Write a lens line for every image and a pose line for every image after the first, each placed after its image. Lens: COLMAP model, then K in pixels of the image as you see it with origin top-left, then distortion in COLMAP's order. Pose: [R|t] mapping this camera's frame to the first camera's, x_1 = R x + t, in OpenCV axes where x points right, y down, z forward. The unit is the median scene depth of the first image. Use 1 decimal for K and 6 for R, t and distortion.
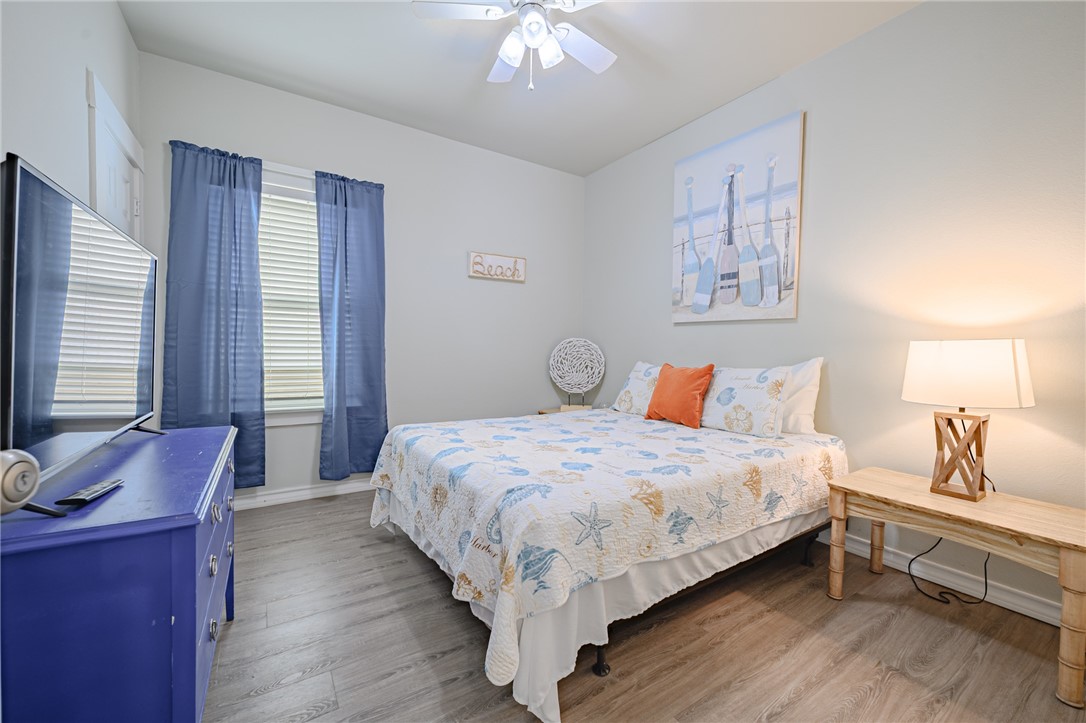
lens RADIAL K [[431.4, 0, 543.0], [0, 431.4, 361.5], [0, 0, 1]] dist [-0.002311, -0.000178]
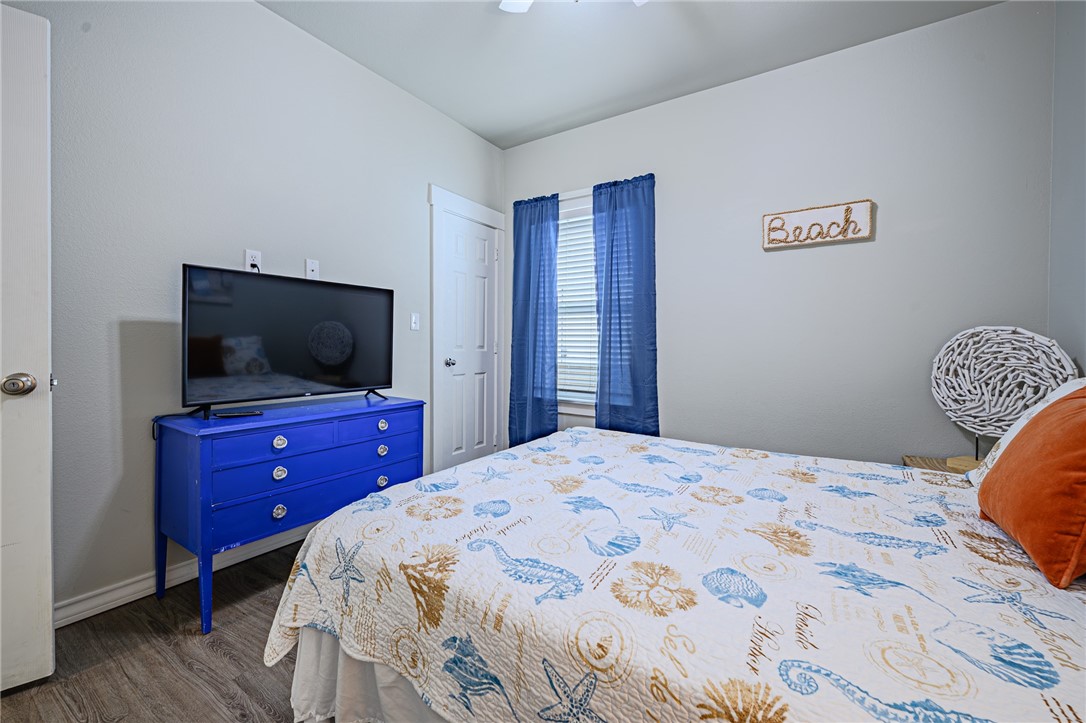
lens RADIAL K [[436.0, 0, 544.3], [0, 436.0, 350.1], [0, 0, 1]] dist [-0.002266, -0.000077]
pose [[0.412671, 0.000148, -0.910880, 0.390939], [-0.030413, 0.999445, -0.013616, -0.004591], [0.910372, 0.033321, 0.412446, 0.396914]]
